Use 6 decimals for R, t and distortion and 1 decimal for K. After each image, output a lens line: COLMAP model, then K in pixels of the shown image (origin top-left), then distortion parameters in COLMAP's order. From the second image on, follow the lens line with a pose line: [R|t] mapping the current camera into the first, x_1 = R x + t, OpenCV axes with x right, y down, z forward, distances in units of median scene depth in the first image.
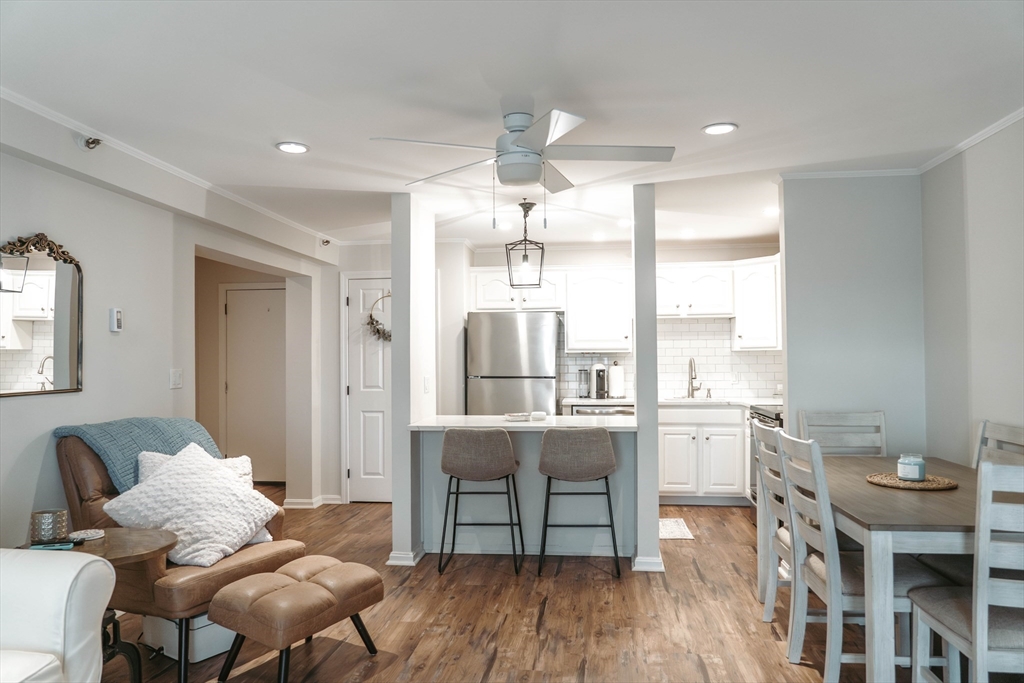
lens RADIAL K [[690.3, 0, 513.3], [0, 690.3, 342.5], [0, 0, 1]] dist [-0.025052, 0.007292]
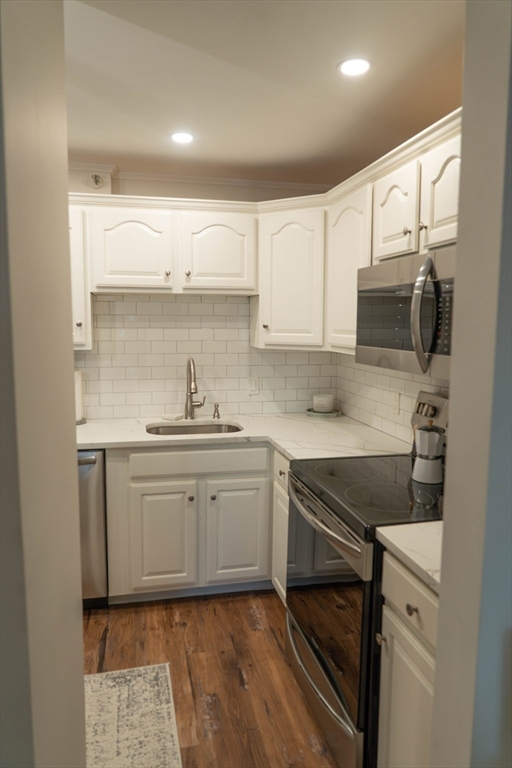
lens RADIAL K [[540.4, 0, 256.0], [0, 540.4, 384.0], [0, 0, 1]] dist [-0.020784, 0.003587]
pose [[0.938746, -0.025481, 0.343667, 0.216063], [-0.023754, 0.990106, 0.138298, -0.035963], [-0.343791, -0.137990, 0.928852, 0.773984]]
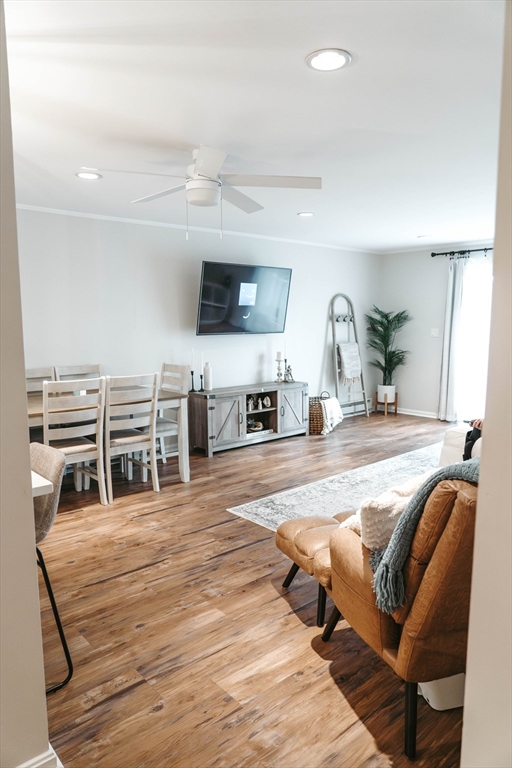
lens RADIAL K [[535.3, 0, 255.0], [0, 535.3, 382.3], [0, 0, 1]] dist [-0.019321, 0.003149]
pose [[-0.747075, -0.070665, 0.660974, -0.536147], [-0.008059, 0.995223, 0.097291, 0.005734], [-0.664691, 0.067357, -0.744076, 1.211781]]
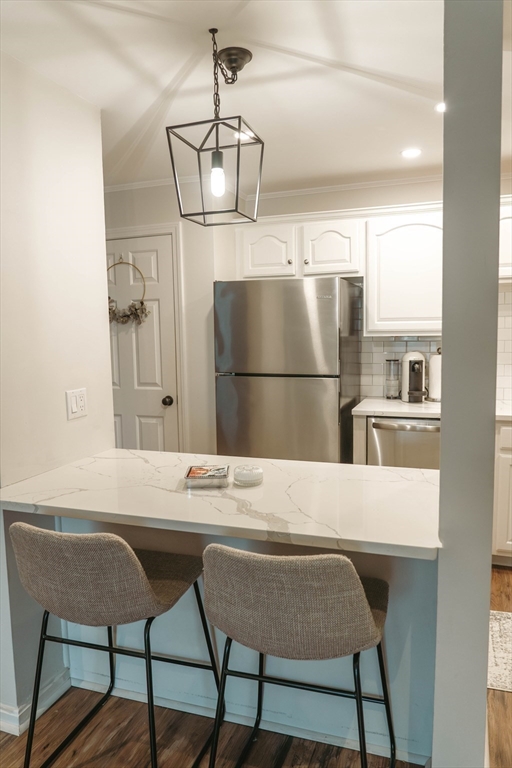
lens RADIAL K [[540.4, 0, 256.0], [0, 540.4, 384.0], [0, 0, 1]] dist [-0.020784, 0.003587]
pose [[0.973333, 0.012871, -0.229037, 0.142295], [0.016593, 0.991860, 0.126251, -0.012669], [0.228797, -0.126684, 0.965196, 0.659274]]
